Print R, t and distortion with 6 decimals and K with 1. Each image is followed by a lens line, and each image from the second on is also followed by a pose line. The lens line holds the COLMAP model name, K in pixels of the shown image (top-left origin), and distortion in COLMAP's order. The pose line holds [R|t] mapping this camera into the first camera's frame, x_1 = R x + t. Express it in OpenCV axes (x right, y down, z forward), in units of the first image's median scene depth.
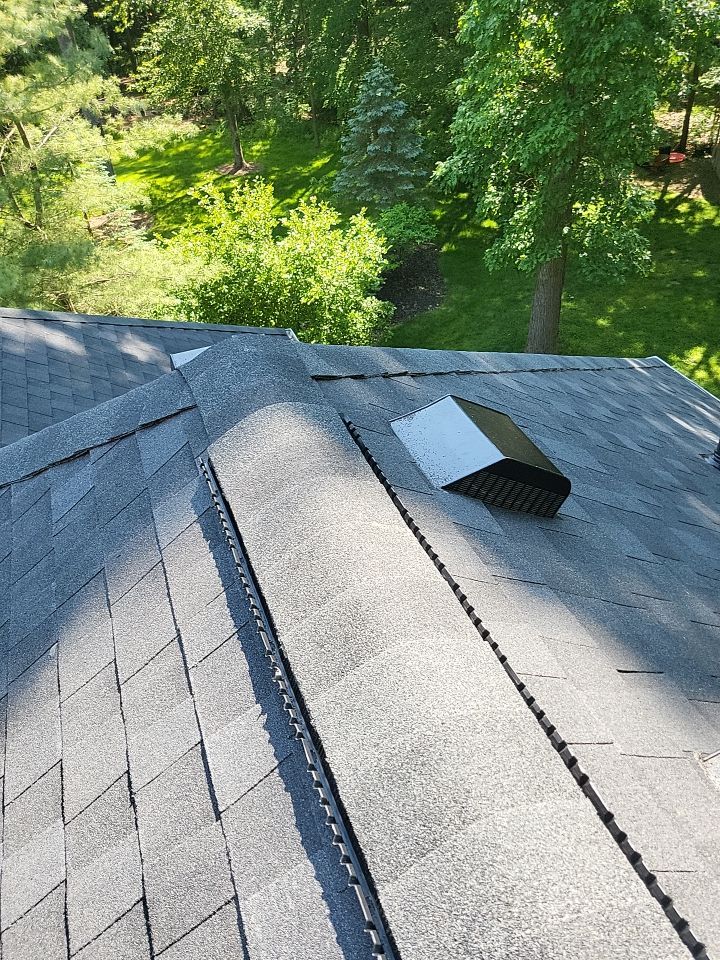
lens RADIAL K [[707.5, 0, 361.0], [0, 707.5, 515.6], [0, 0, 1]] dist [-0.010441, 0.001734]
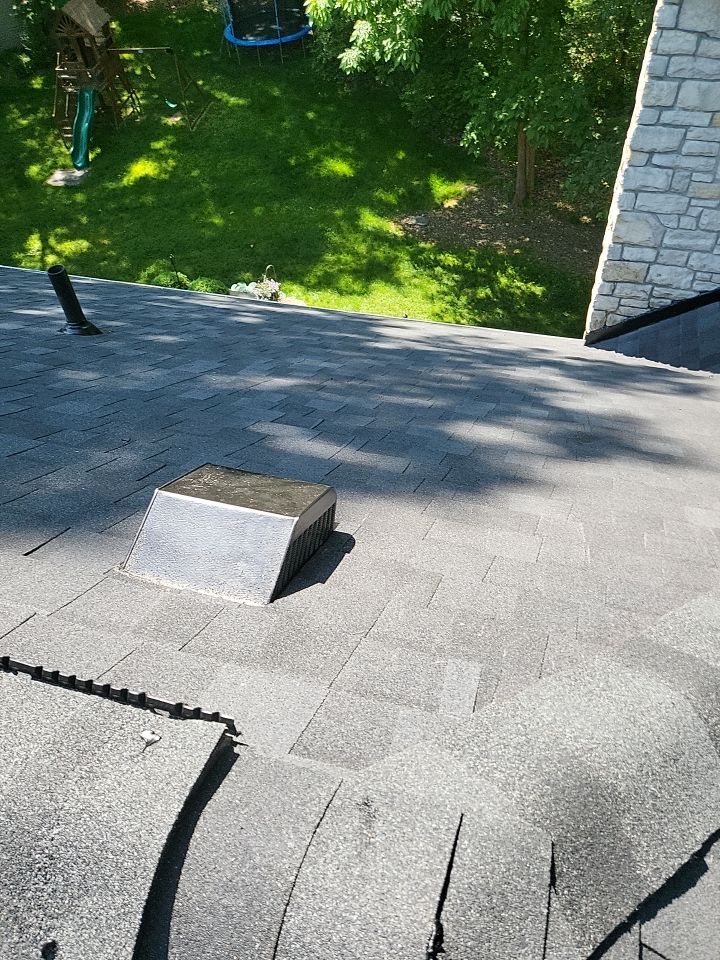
lens RADIAL K [[704.6, 0, 360.0], [0, 704.6, 480.0], [0, 0, 1]] dist [-0.024406, 0.050934]
pose [[0.594728, -0.596433, 0.539041, 0.102509], [0.544414, 0.792162, 0.275849, 0.071523], [-0.591534, 0.129406, 0.795828, -0.078709]]
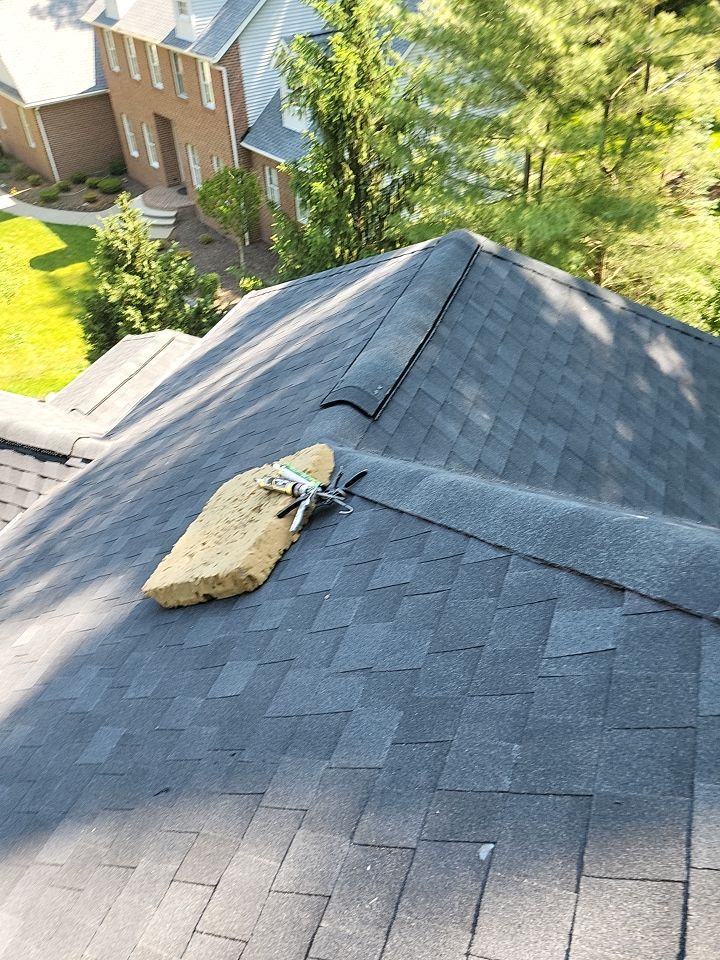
lens RADIAL K [[707.5, 0, 361.0], [0, 707.5, 515.6], [0, 0, 1]] dist [-0.010441, 0.001734]
pose [[0.742049, 0.471961, -0.476042, -0.078952], [-0.440117, 0.878660, 0.185077, -0.053576], [0.505628, 0.072178, 0.859727, 0.049659]]
